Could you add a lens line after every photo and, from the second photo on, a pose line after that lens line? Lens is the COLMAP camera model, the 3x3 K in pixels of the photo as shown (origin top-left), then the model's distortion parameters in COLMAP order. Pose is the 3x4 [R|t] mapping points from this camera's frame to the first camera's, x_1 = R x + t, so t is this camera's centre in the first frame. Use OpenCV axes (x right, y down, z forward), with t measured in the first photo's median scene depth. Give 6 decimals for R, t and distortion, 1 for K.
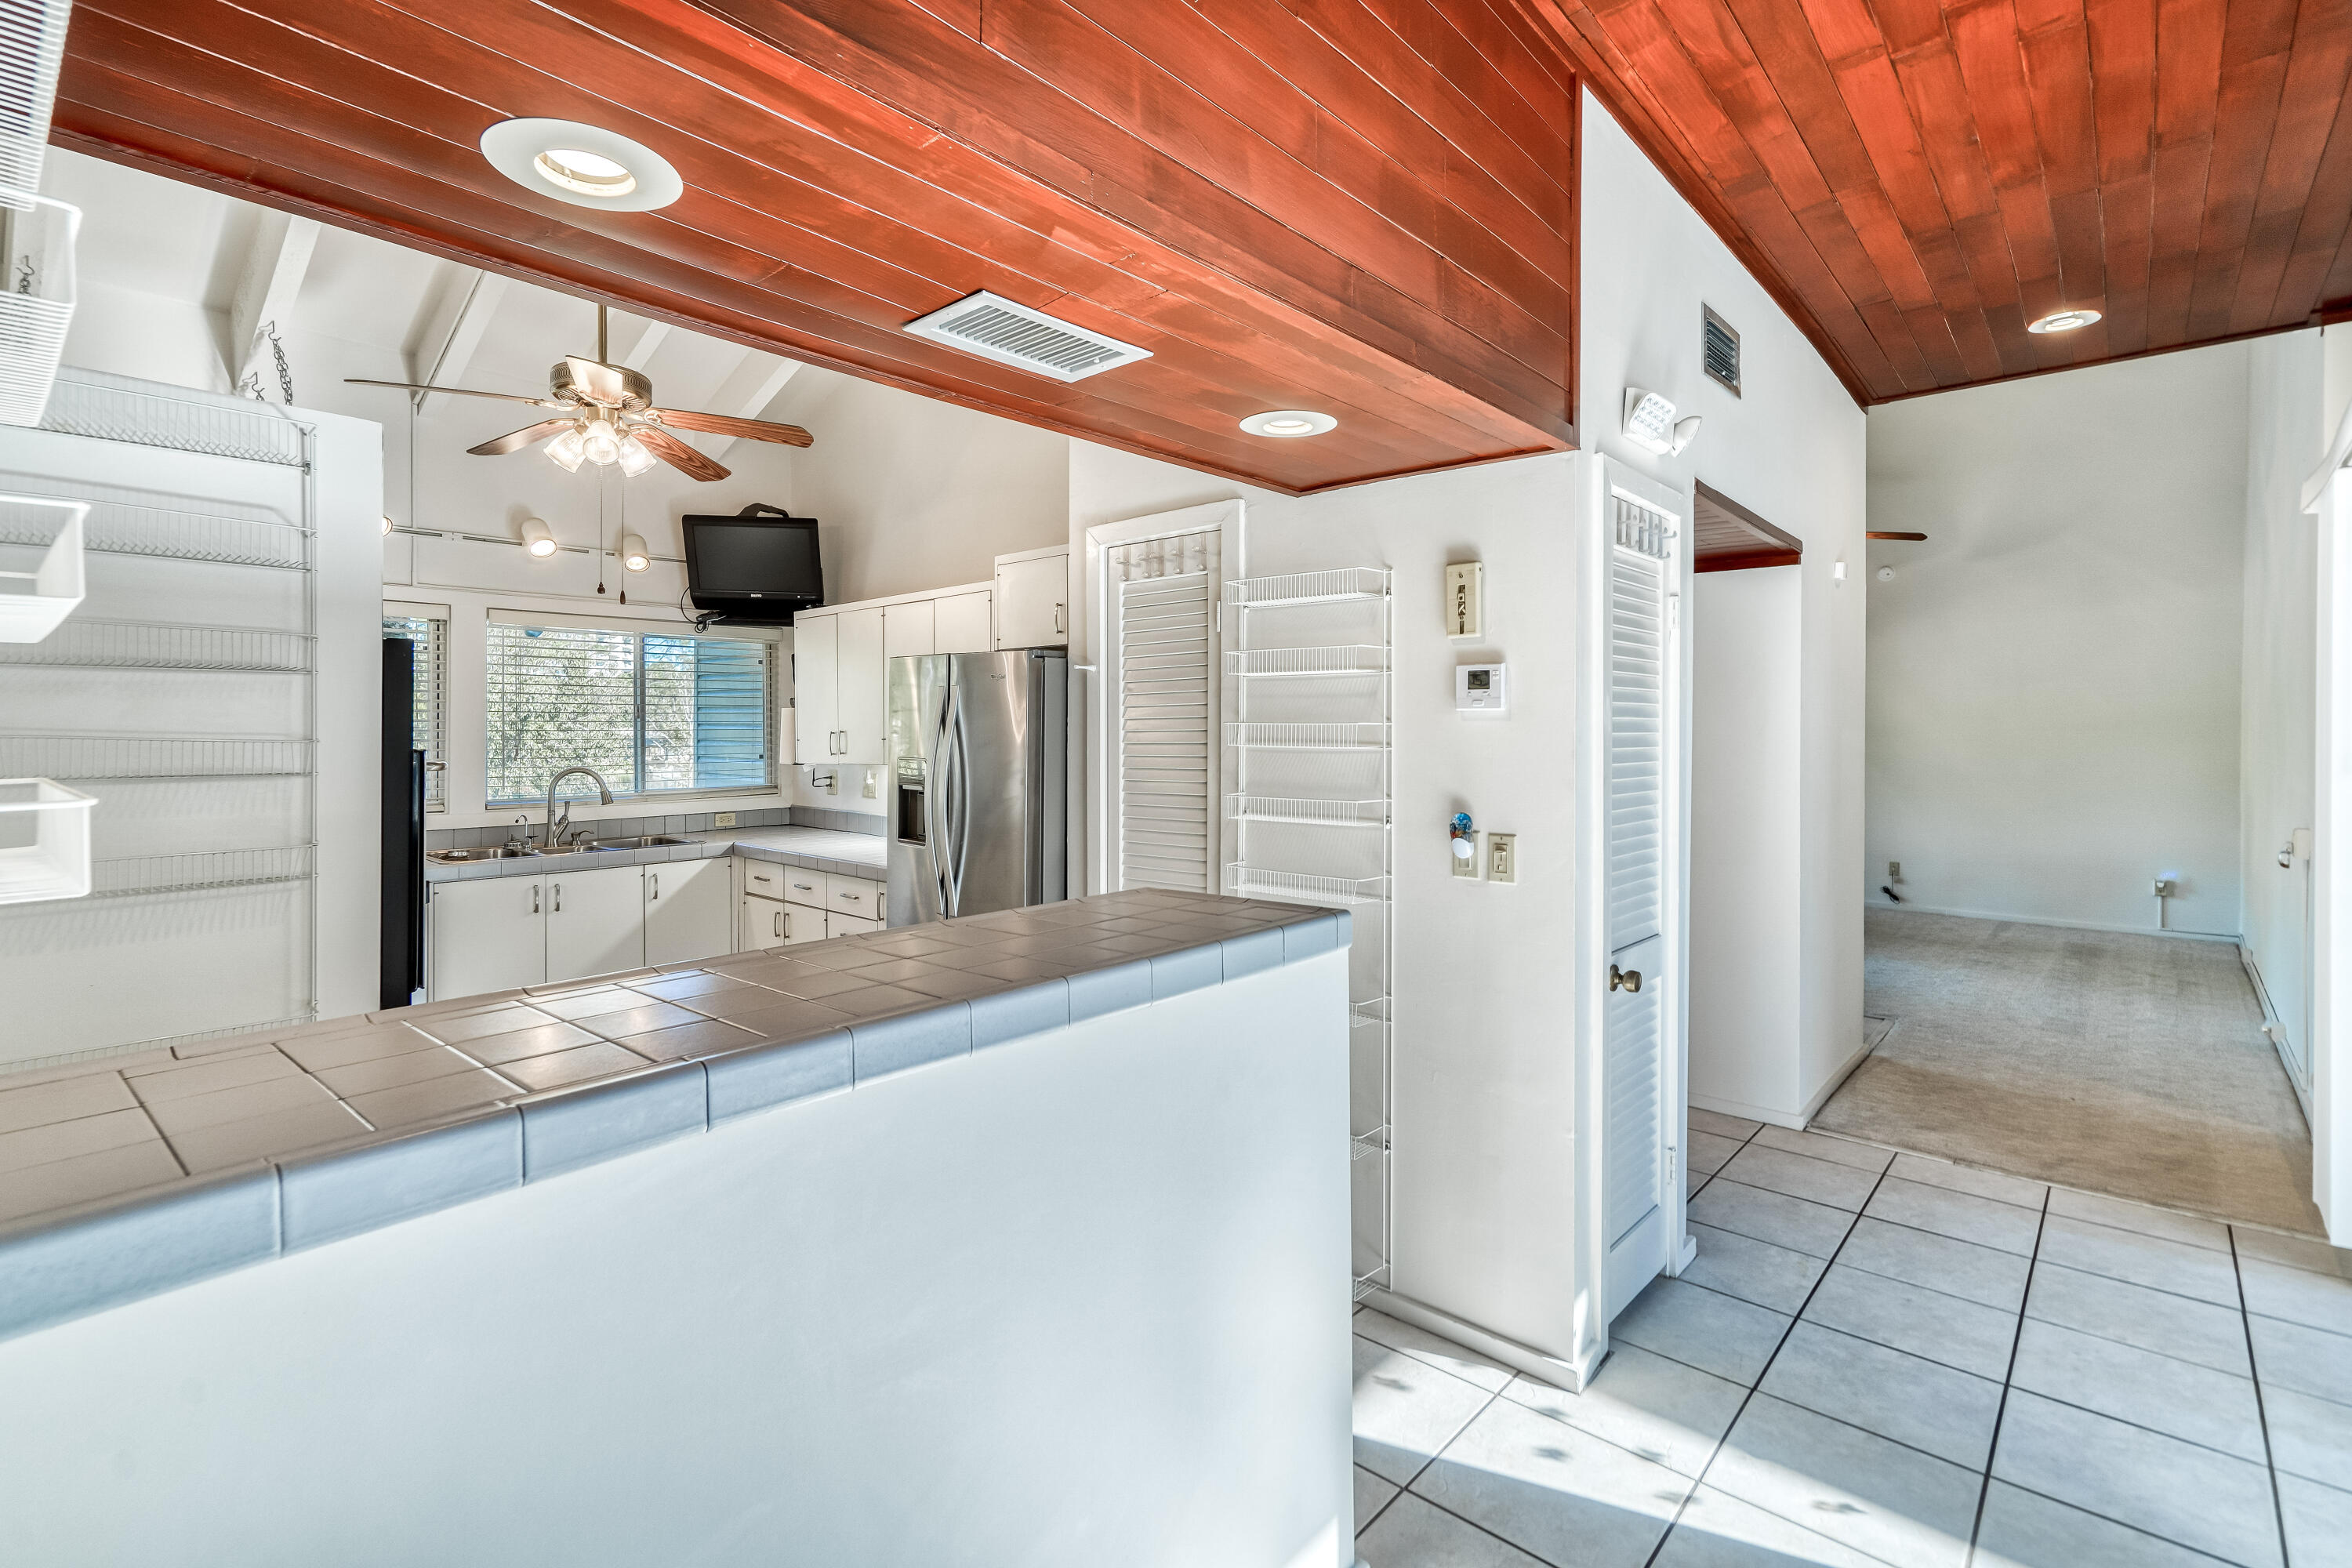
lens RADIAL K [[1095.7, 0, 1146.5], [0, 1095.7, 737.1], [0, 0, 1]] dist [-0.000121, 0.006032]
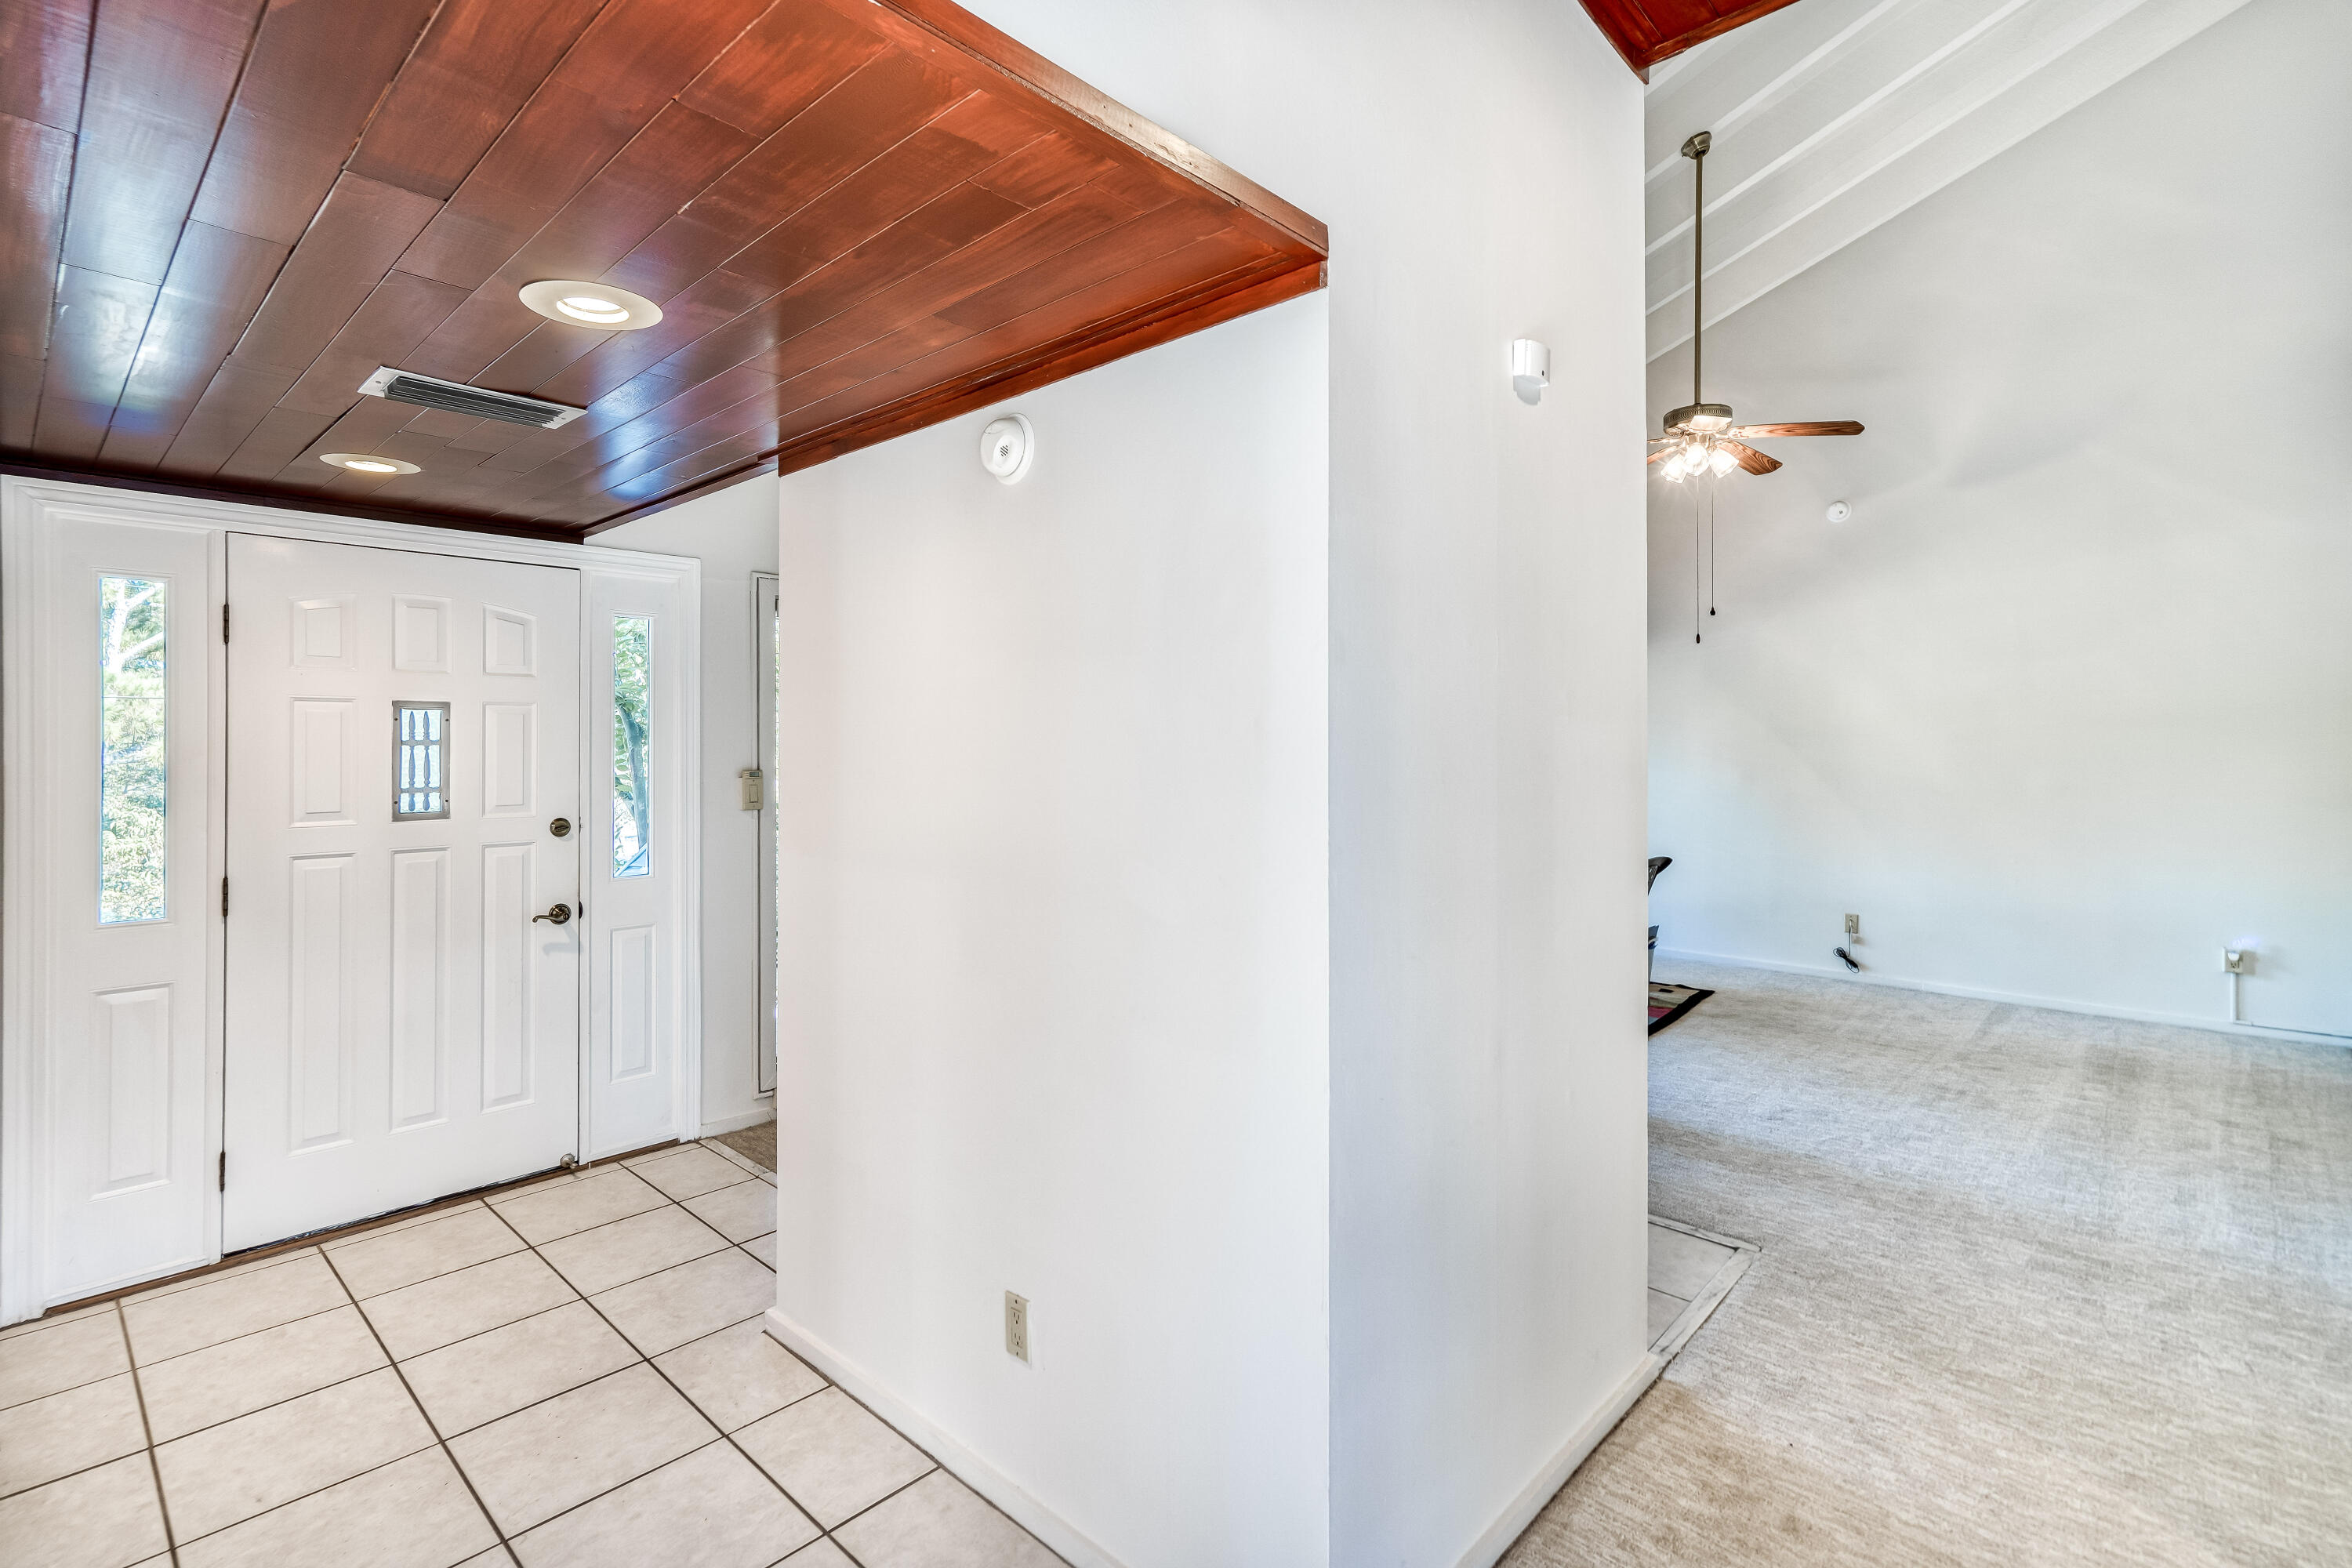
lens RADIAL K [[1095.7, 0, 1186.9], [0, 1095.7, 737.7], [0, 0, 1]] dist [-0.000121, 0.006032]
pose [[0.999948, -0.006155, -0.008103, 0.297165], [0.006094, 0.999953, -0.007518, 0.003326], [0.008148, 0.007469, 0.999939, 0.330328]]
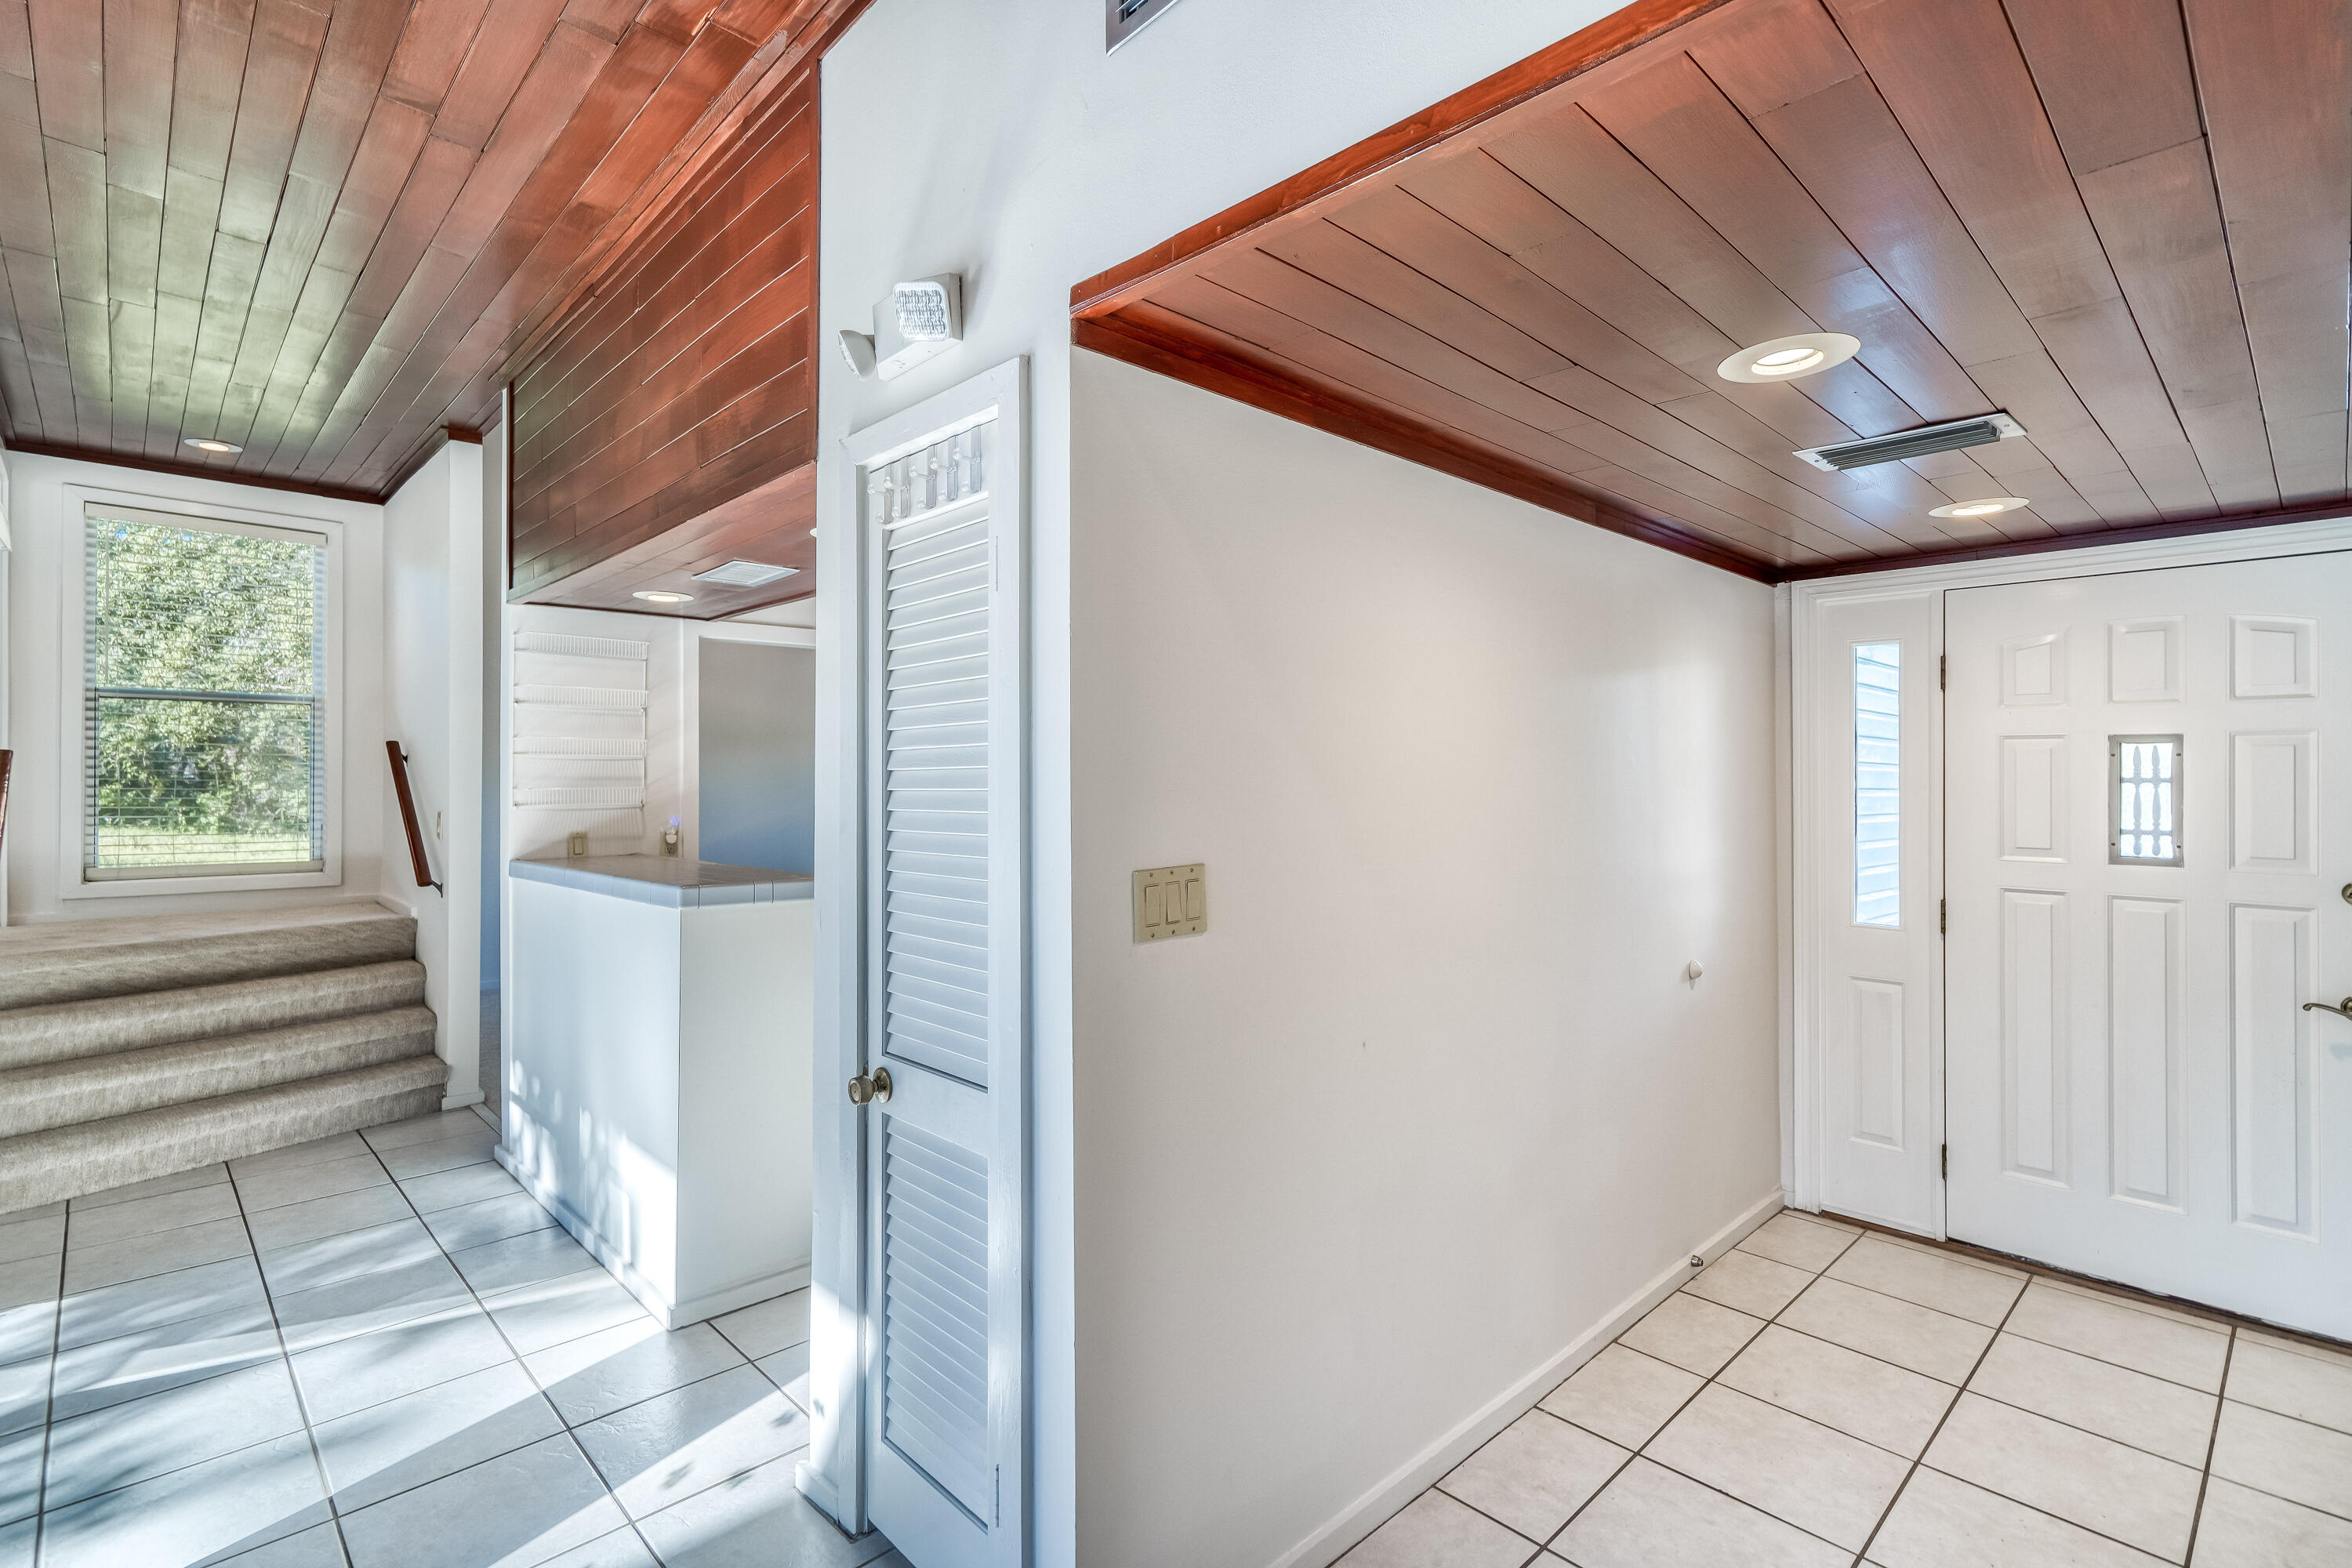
lens RADIAL K [[1095.7, 0, 1172.6], [0, 1095.7, 765.1], [0, 0, 1]] dist [-0.000121, 0.006032]
pose [[-0.070894, -0.011944, -0.997412, 0.792832], [-0.007618, 0.999906, -0.011432, -0.003158], [0.997455, 0.006788, -0.070978, 0.828160]]
